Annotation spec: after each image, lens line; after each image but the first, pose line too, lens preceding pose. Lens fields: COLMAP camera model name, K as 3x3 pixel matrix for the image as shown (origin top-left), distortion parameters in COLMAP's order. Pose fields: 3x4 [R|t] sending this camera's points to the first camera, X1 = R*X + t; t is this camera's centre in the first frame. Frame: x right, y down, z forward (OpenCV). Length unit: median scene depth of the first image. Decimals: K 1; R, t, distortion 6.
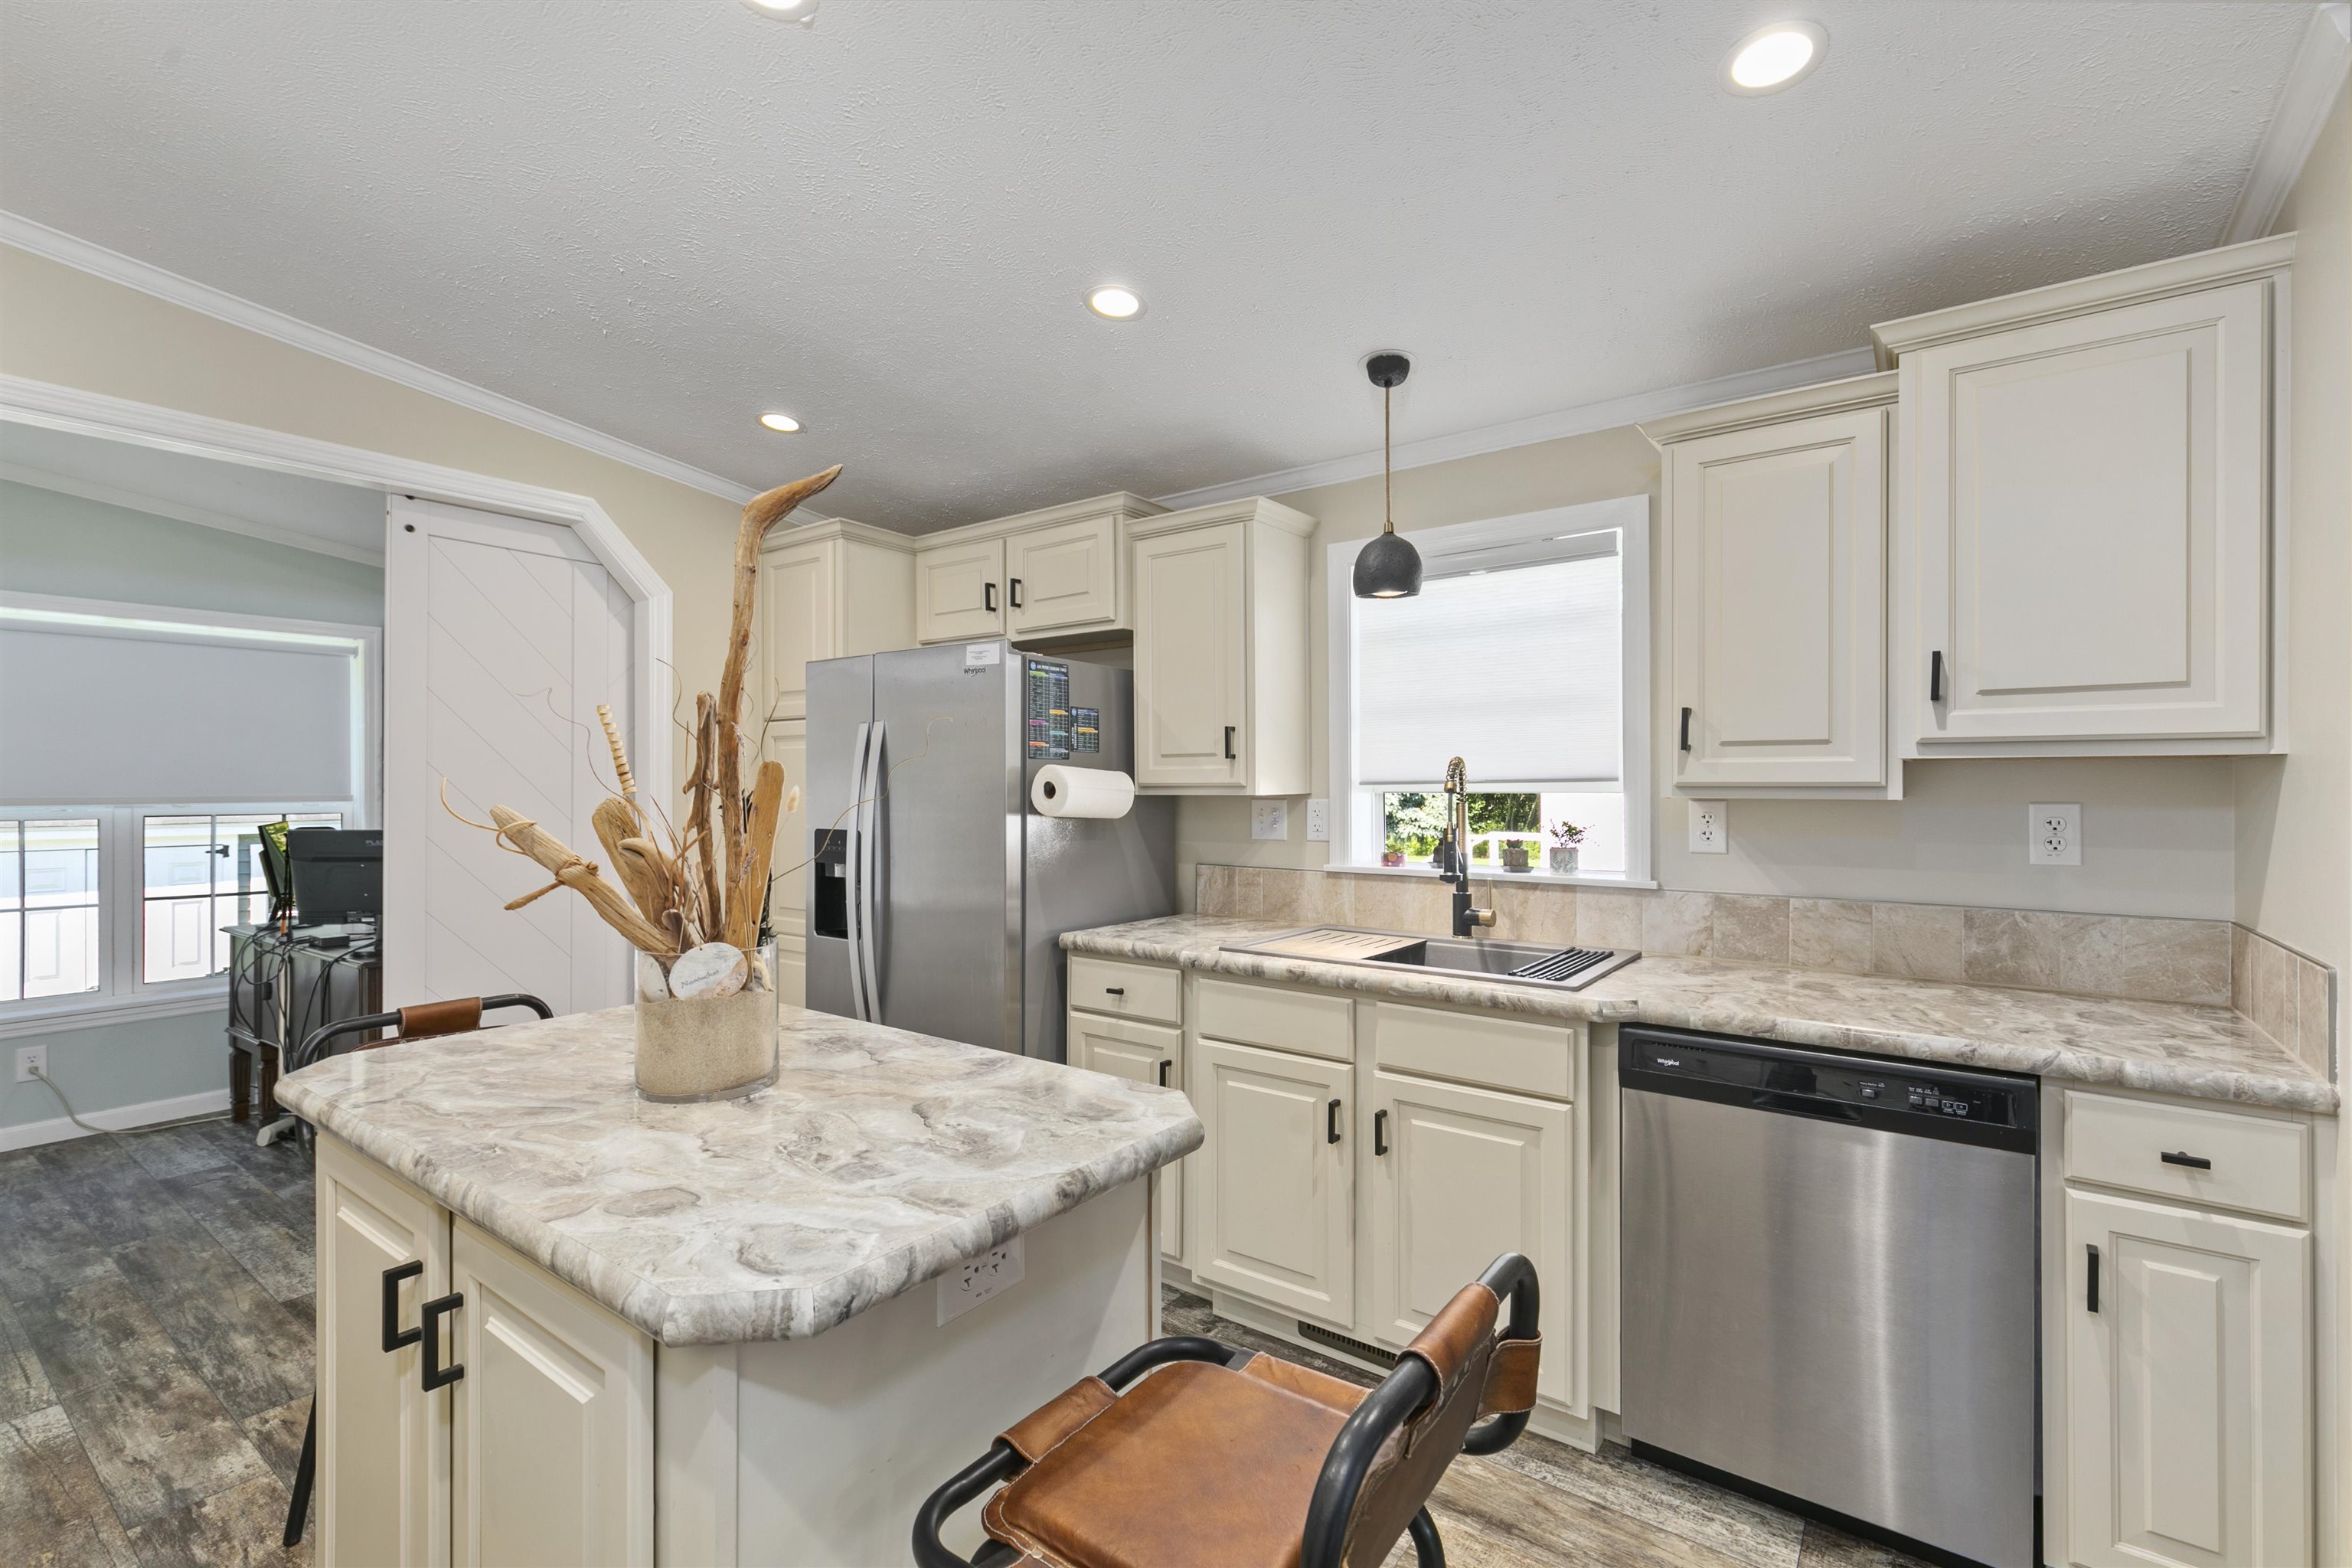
lens RADIAL K [[1037.4, 0, 1153.8], [0, 1037.4, 784.2], [0, 0, 1]] dist [0.006151, -0.000421]
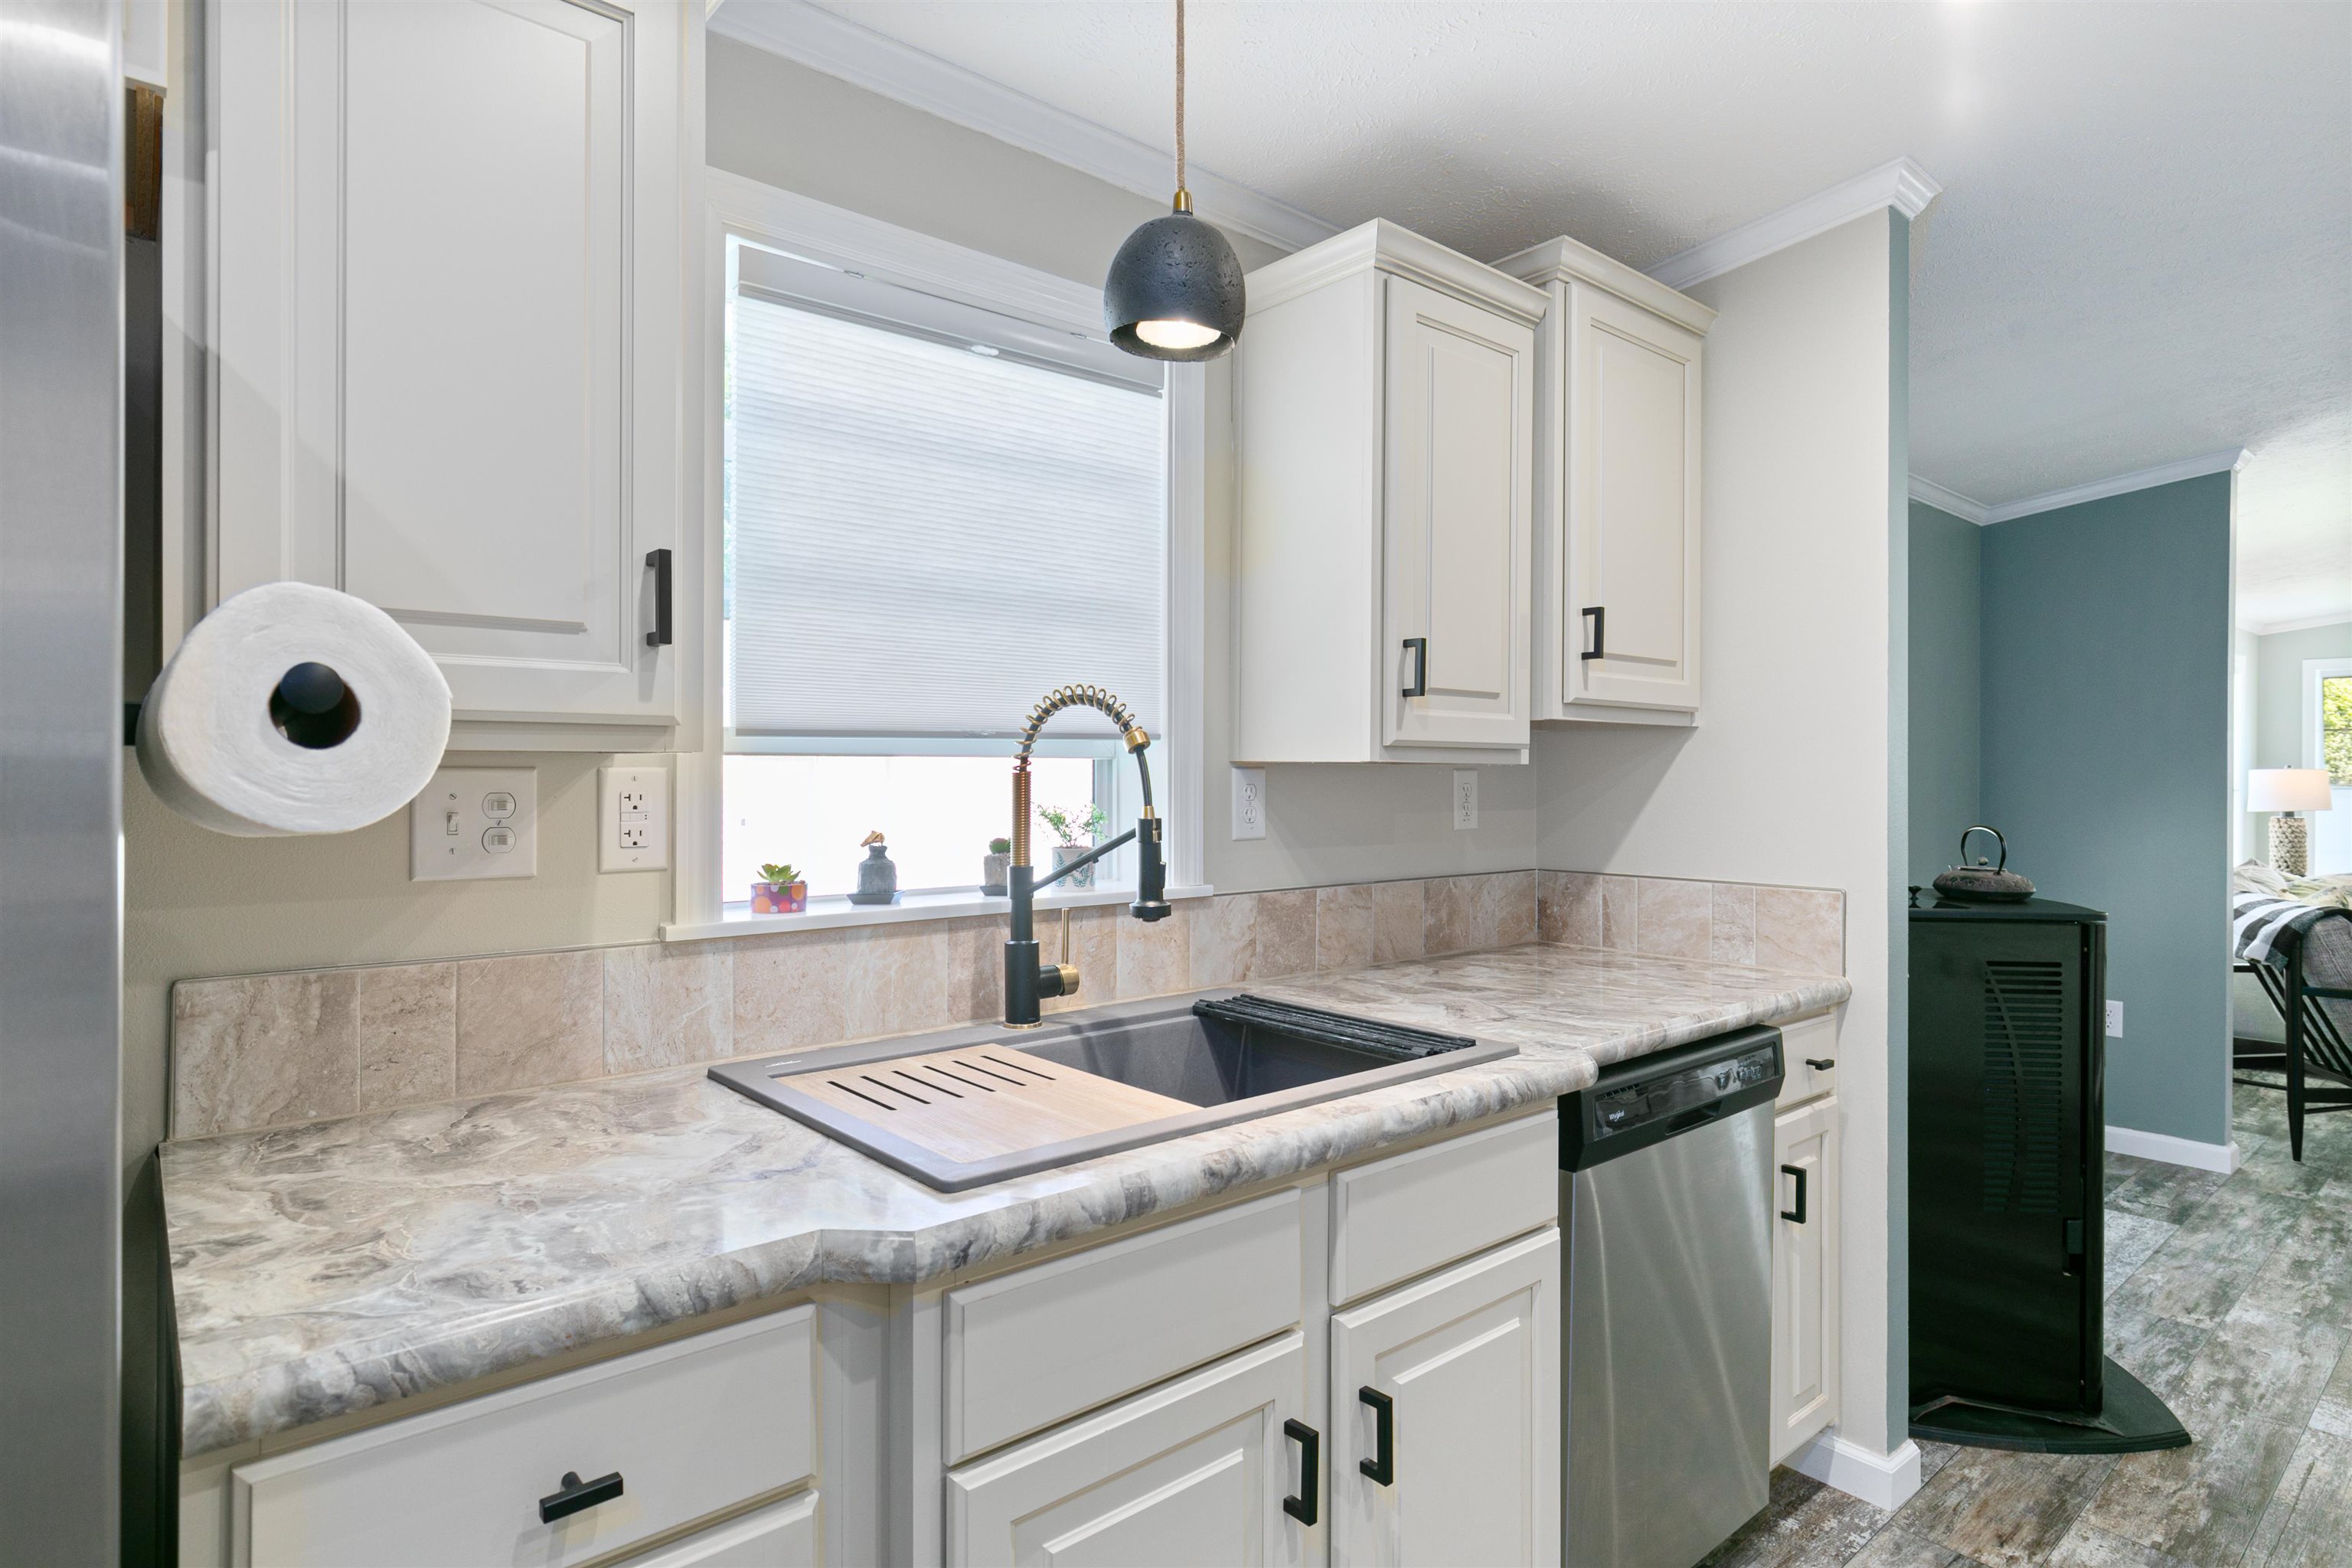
lens RADIAL K [[1230.1, 0, 1154.3], [0, 1230.1, 775.1], [0, 0, 1]] dist [-0.002109, 0.000007]
pose [[0.228039, 0.002652, 0.973648, -0.330434], [-0.001058, 0.999996, -0.002477, 0.022596], [-0.973651, -0.000465, 0.228041, 0.860816]]
